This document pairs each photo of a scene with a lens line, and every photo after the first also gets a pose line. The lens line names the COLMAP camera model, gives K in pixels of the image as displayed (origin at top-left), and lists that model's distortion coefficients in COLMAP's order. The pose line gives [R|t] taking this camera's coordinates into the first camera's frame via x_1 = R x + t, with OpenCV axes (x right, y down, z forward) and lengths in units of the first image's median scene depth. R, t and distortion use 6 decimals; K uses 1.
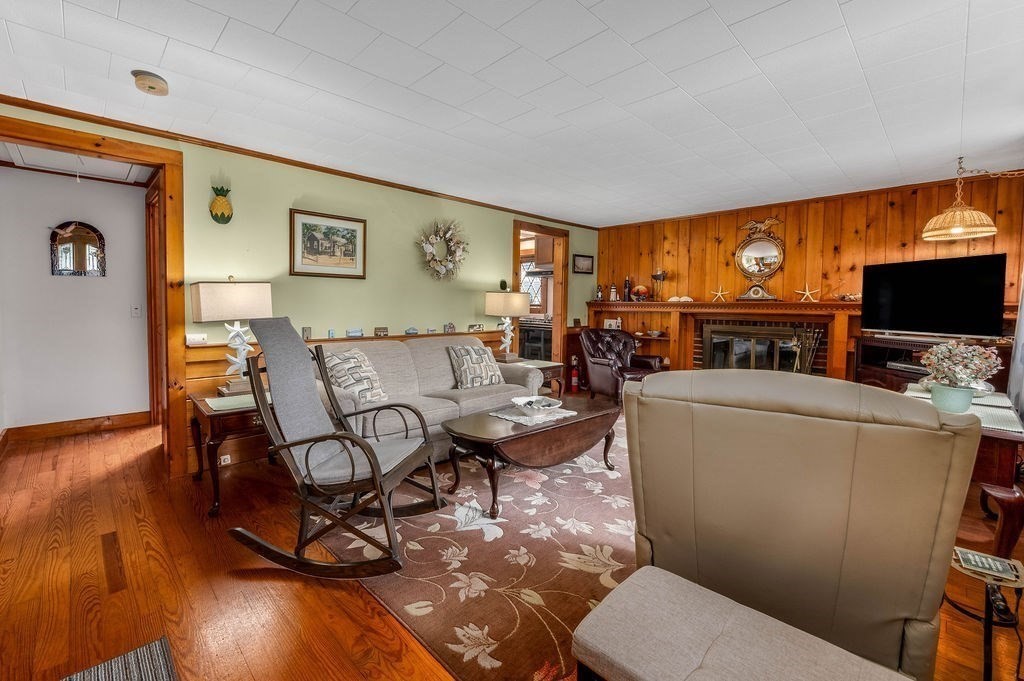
lens RADIAL K [[416.1, 0, 508.8], [0, 416.1, 324.9], [0, 0, 1]] dist [0.000186, 0.000014]
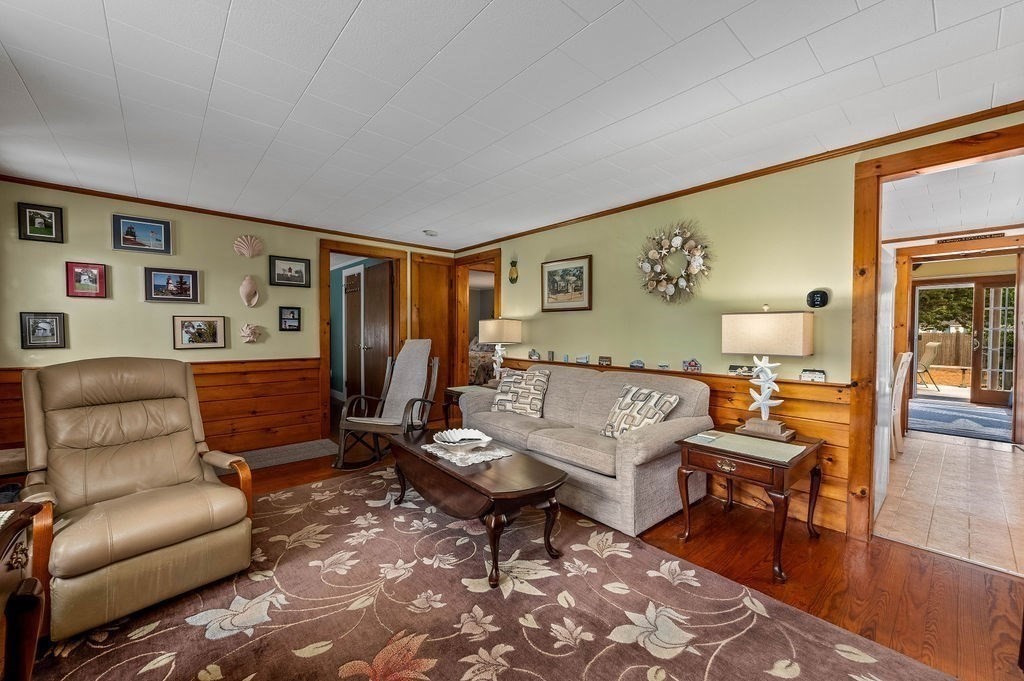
lens RADIAL K [[419.7, 0, 512.0], [0, 419.7, 340.5], [0, 0, 1]] dist [-0.001482, -0.000074]
pose [[-0.059444, 0.003830, -0.998224, 0.787903], [-0.064254, 0.997904, 0.007655, -0.029643], [0.996162, 0.064594, -0.059073, 0.928226]]
